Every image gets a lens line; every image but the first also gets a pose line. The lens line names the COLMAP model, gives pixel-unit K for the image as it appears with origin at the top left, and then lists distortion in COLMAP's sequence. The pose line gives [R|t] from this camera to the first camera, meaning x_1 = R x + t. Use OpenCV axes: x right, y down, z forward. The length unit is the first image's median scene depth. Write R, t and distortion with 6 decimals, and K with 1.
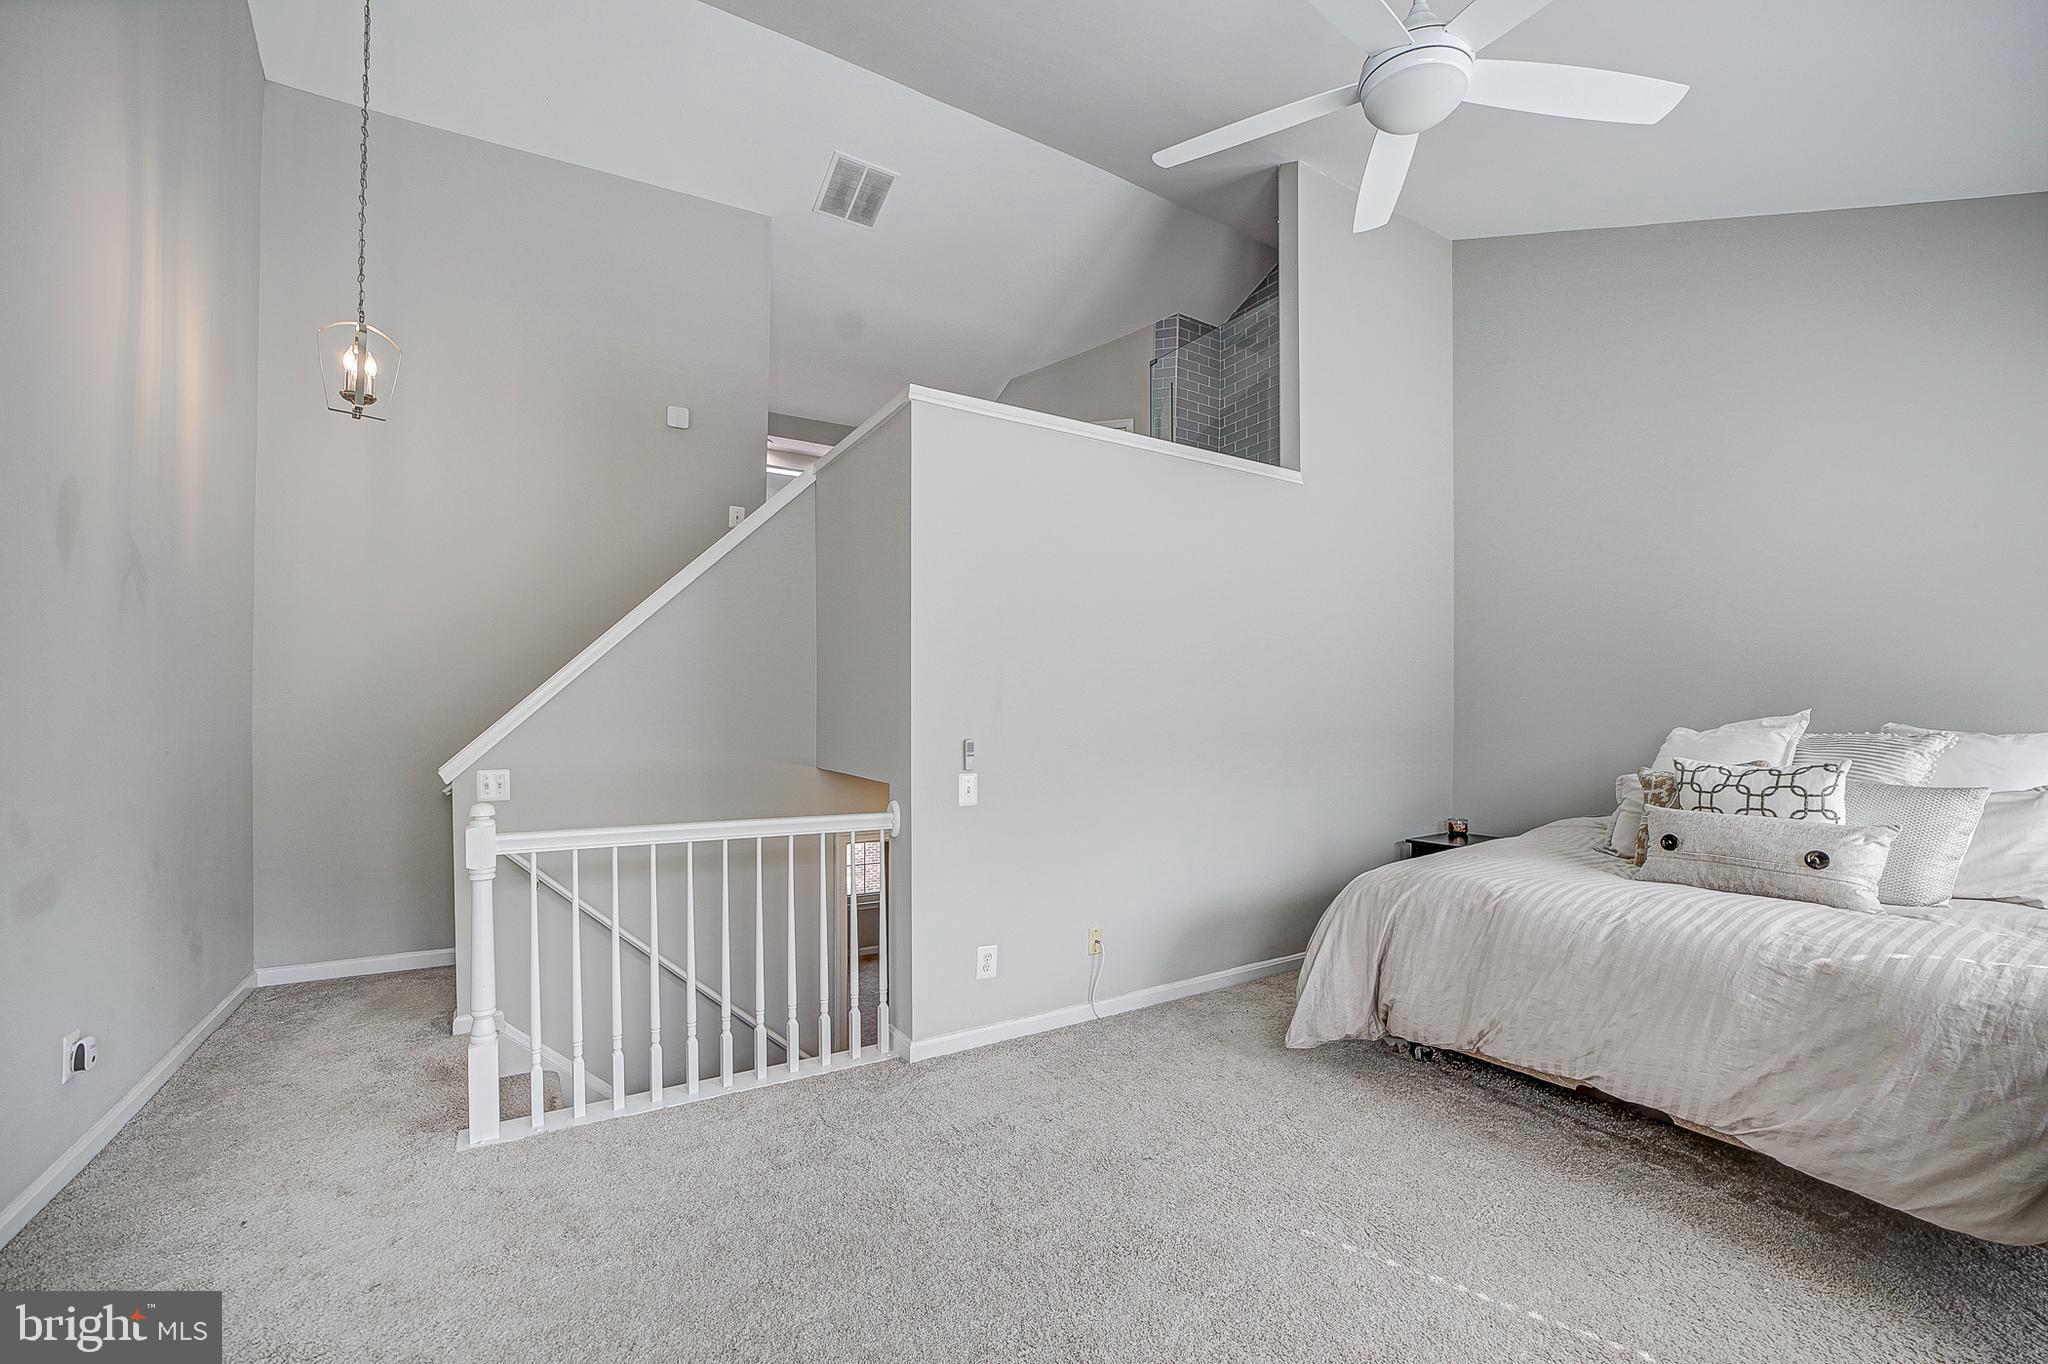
lens RADIAL K [[858.1, 0, 1024.0], [0, 858.1, 682.0], [0, 0, 1]] dist [-0.001262, -0.000253]
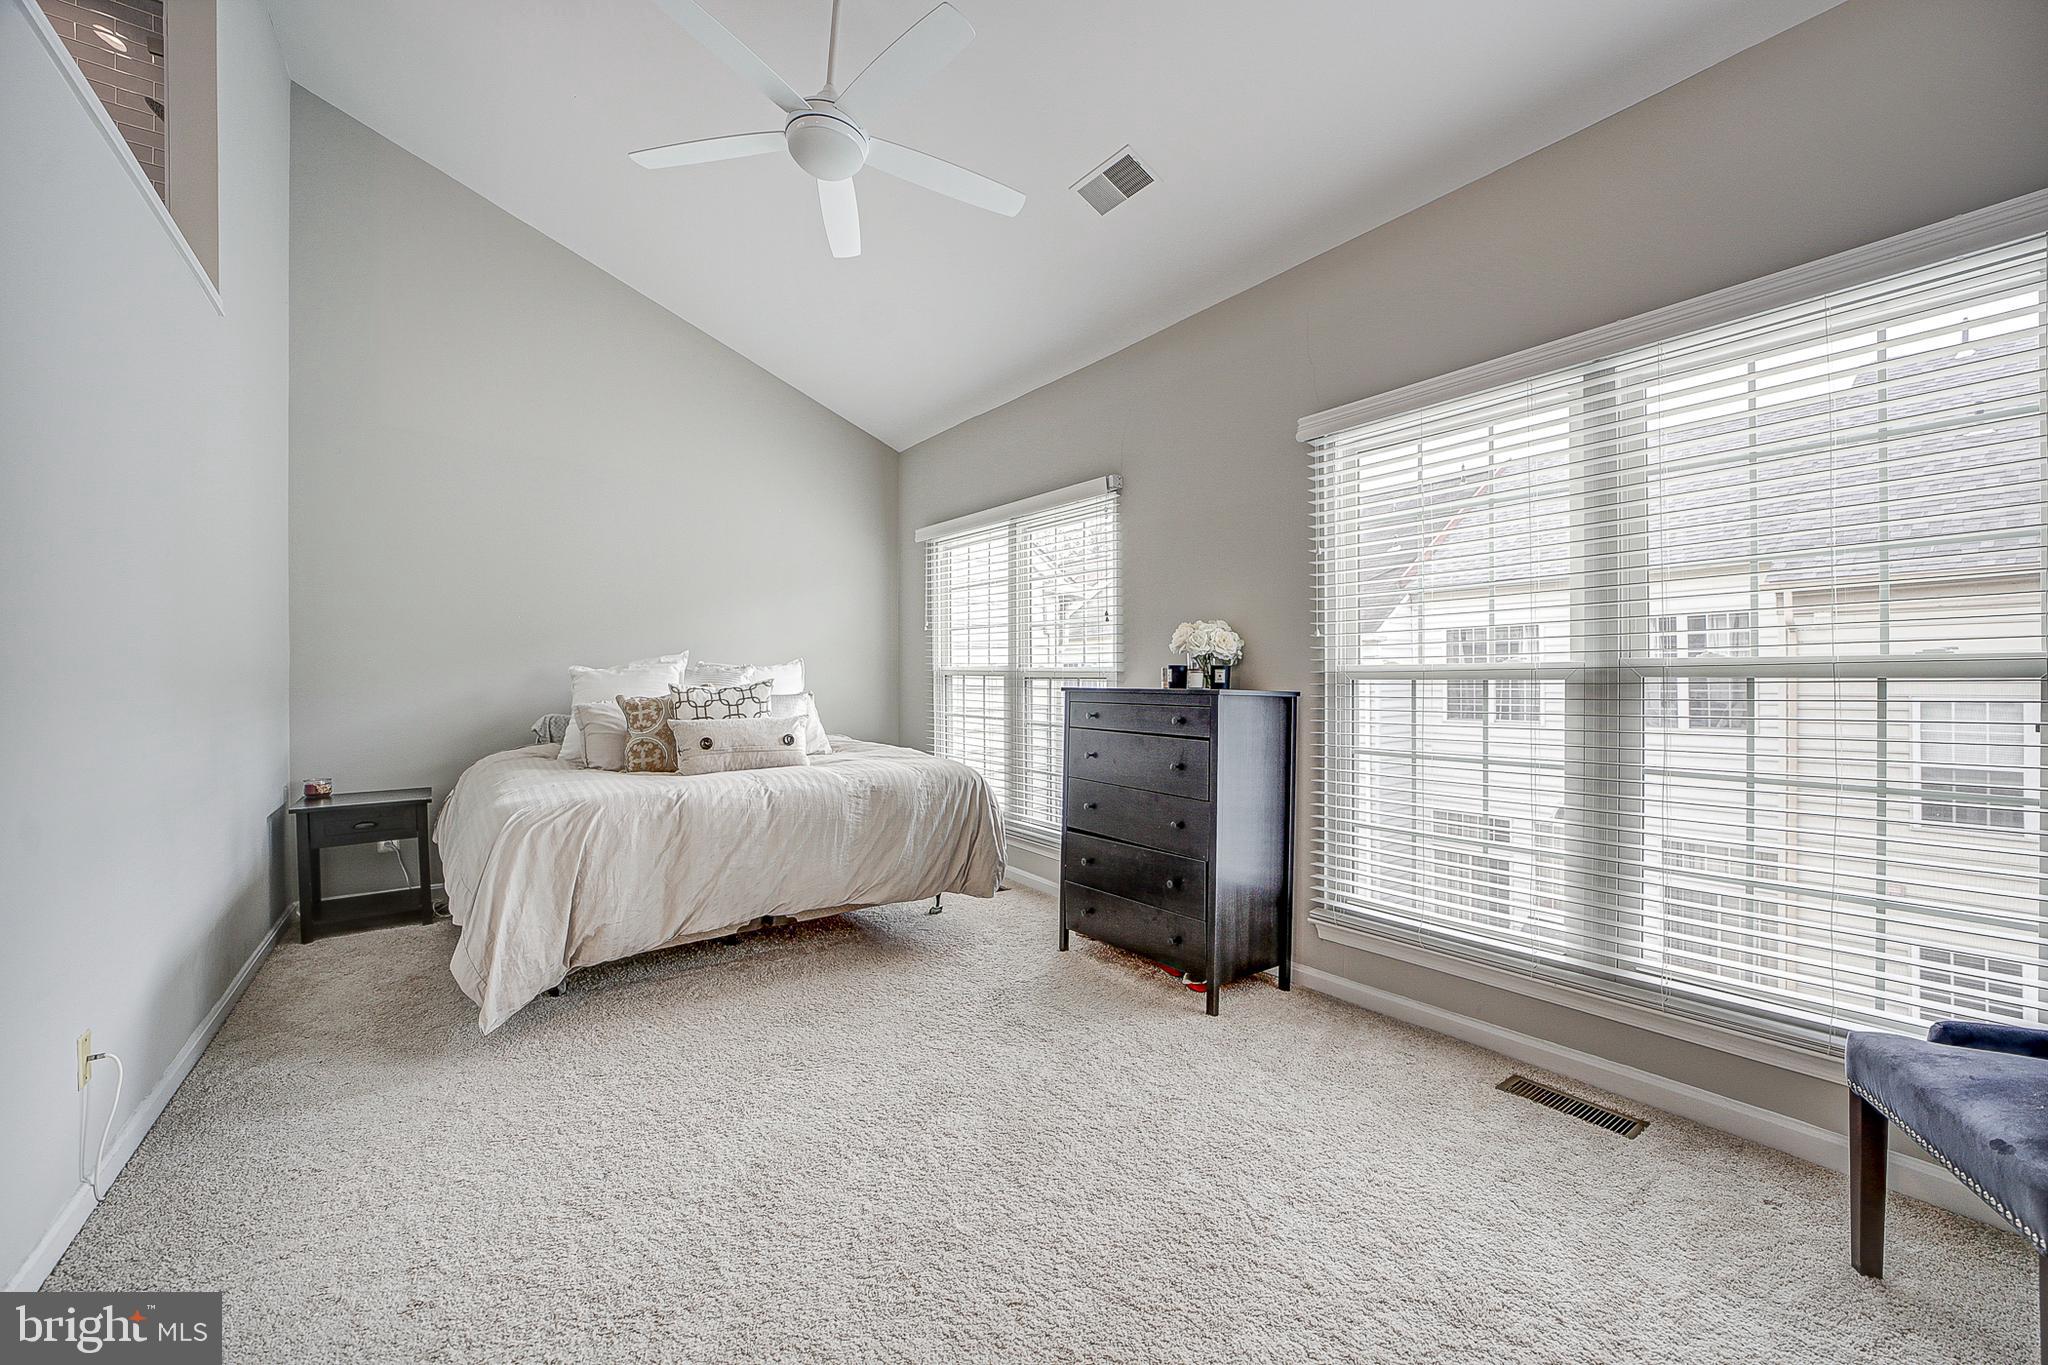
lens RADIAL K [[858.1, 0, 1024.0], [0, 858.1, 682.5], [0, 0, 1]] dist [-0.001262, -0.000253]
pose [[-0.057367, -0.004717, 0.998342, -0.608422], [-0.012420, 0.999915, 0.004011, 0.081848], [-0.998276, -0.012169, -0.057420, 0.593121]]
